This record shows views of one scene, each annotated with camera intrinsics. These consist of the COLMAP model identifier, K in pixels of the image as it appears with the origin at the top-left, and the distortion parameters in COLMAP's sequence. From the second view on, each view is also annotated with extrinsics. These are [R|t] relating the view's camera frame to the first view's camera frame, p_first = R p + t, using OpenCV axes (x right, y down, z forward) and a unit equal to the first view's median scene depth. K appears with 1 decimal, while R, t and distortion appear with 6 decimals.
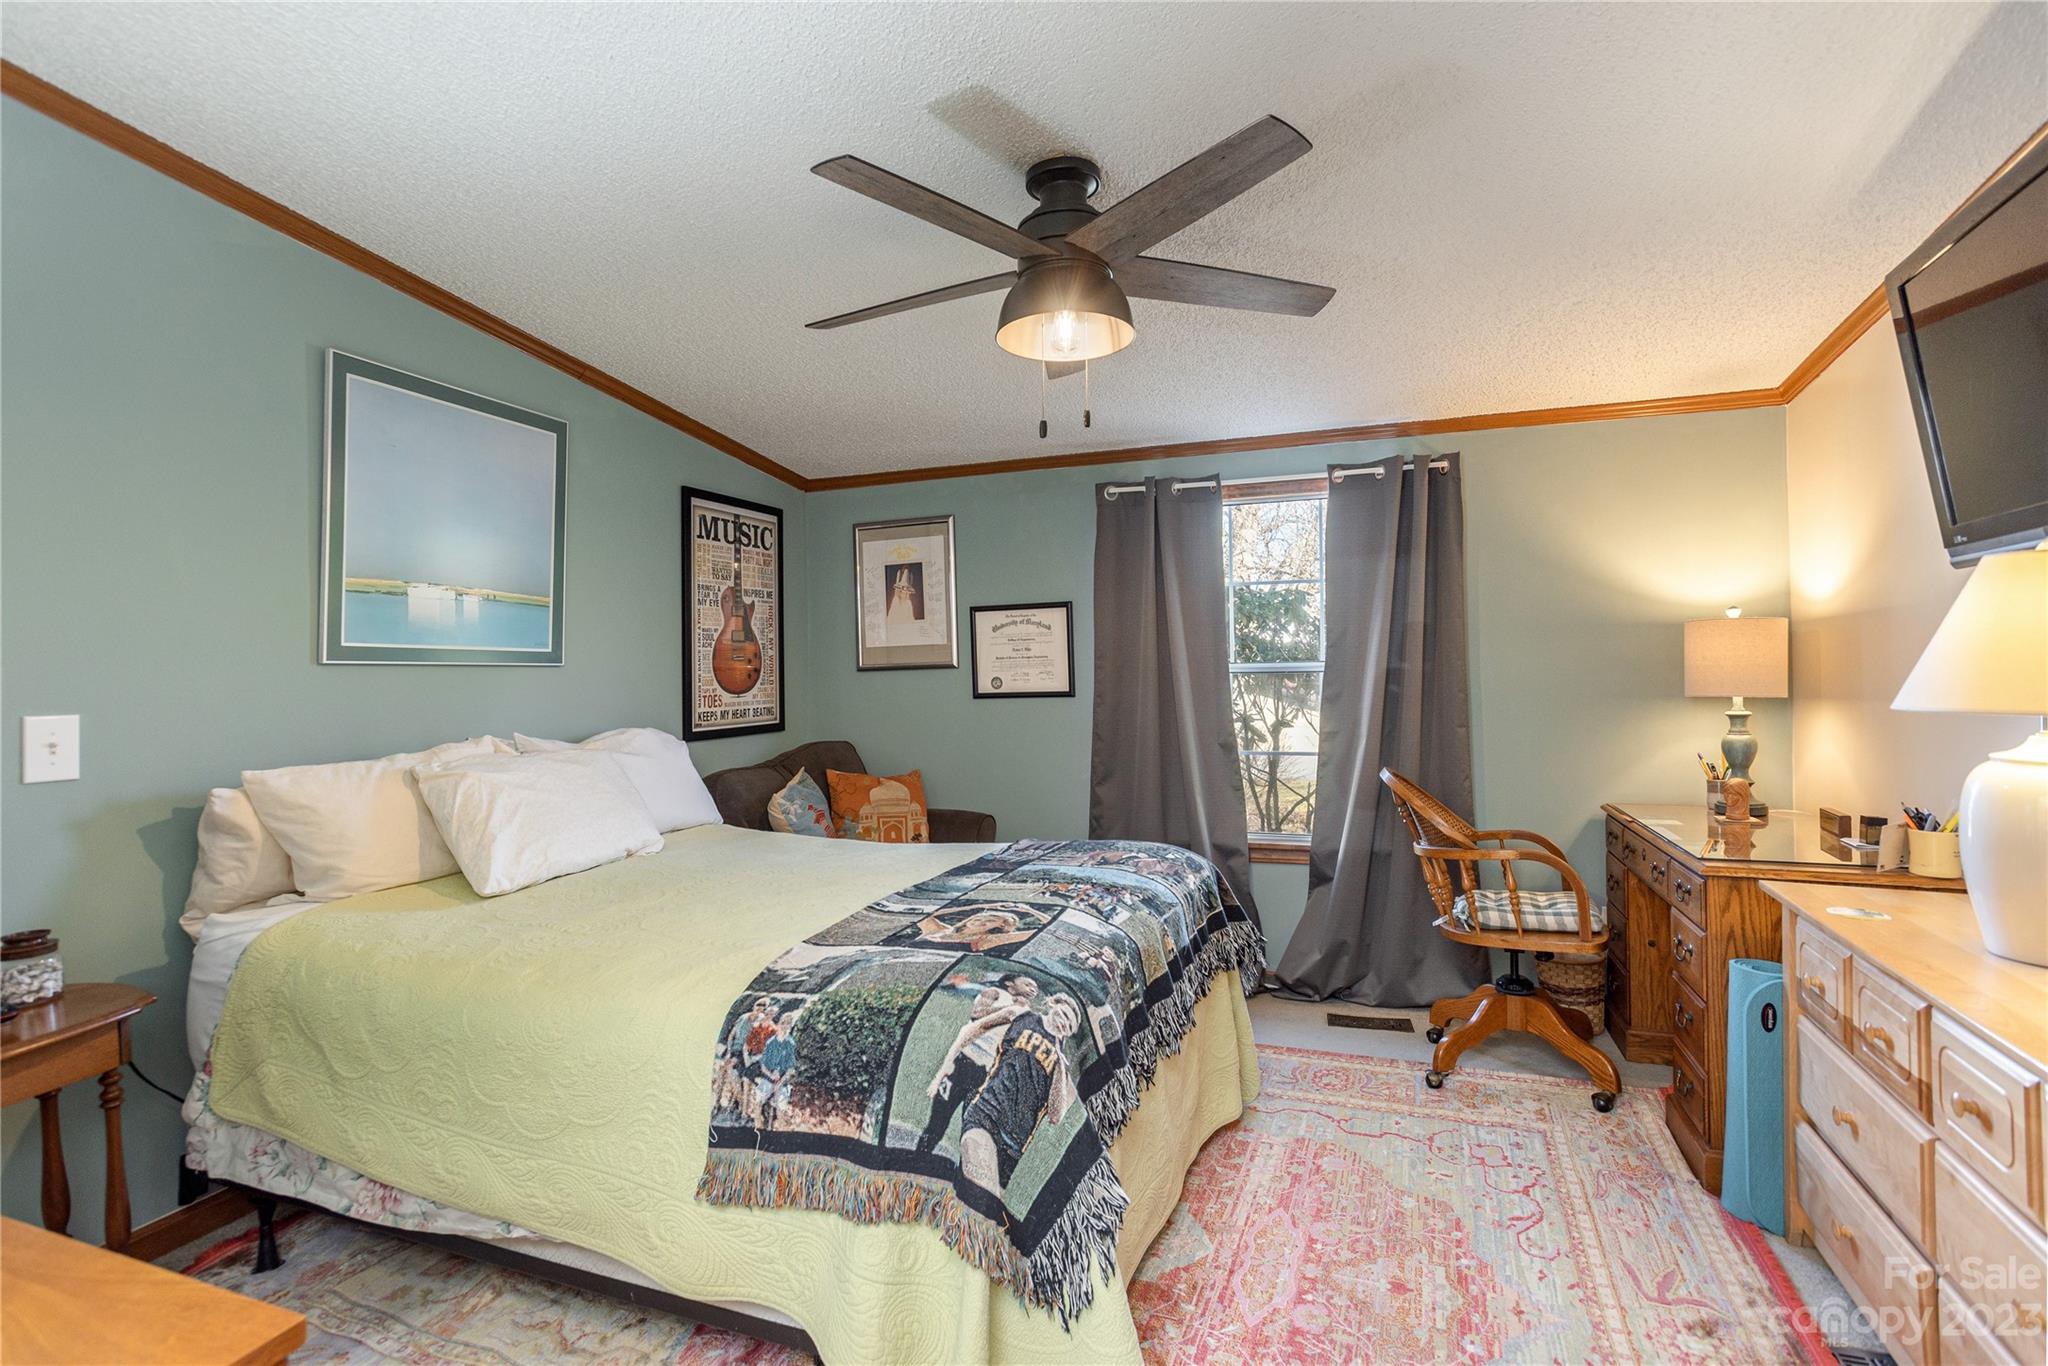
lens RADIAL K [[1015.3, 0, 1024.0], [0, 1015.3, 683.0], [0, 0, 1]] dist [0.001848, 0.000560]
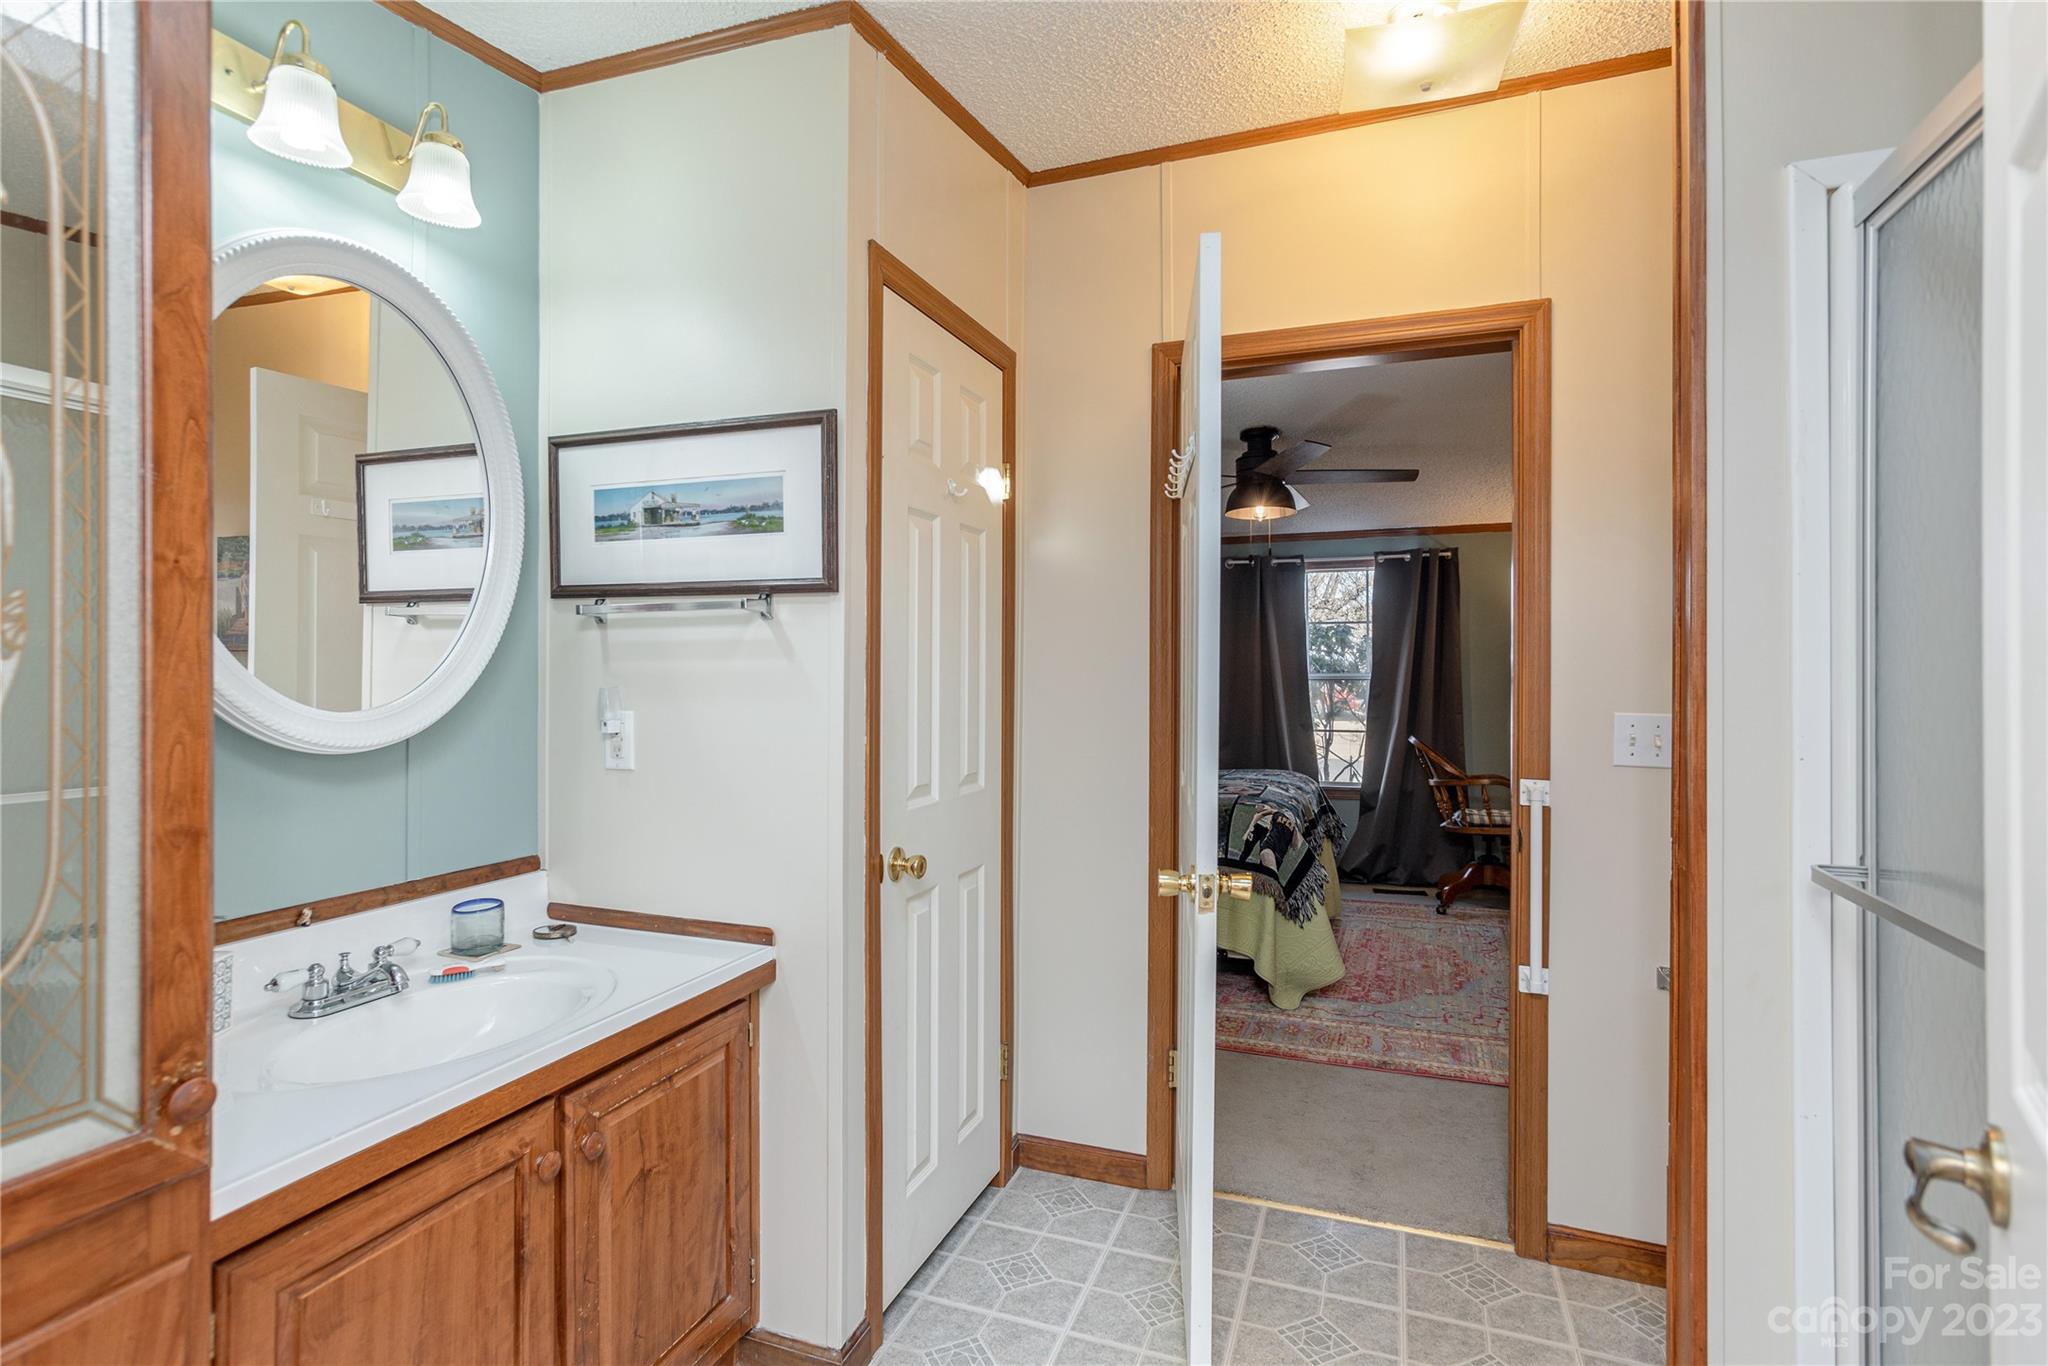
lens RADIAL K [[988.8, 0, 969.6], [0, 988.8, 677.5], [0, 0, 1]] dist [0.012730, 0.000575]
pose [[0.998515, 0.010975, -0.053370, -0.307099], [-0.011647, 0.999856, -0.012305, 0.015541], [0.053227, 0.012908, 0.998499, -0.724349]]
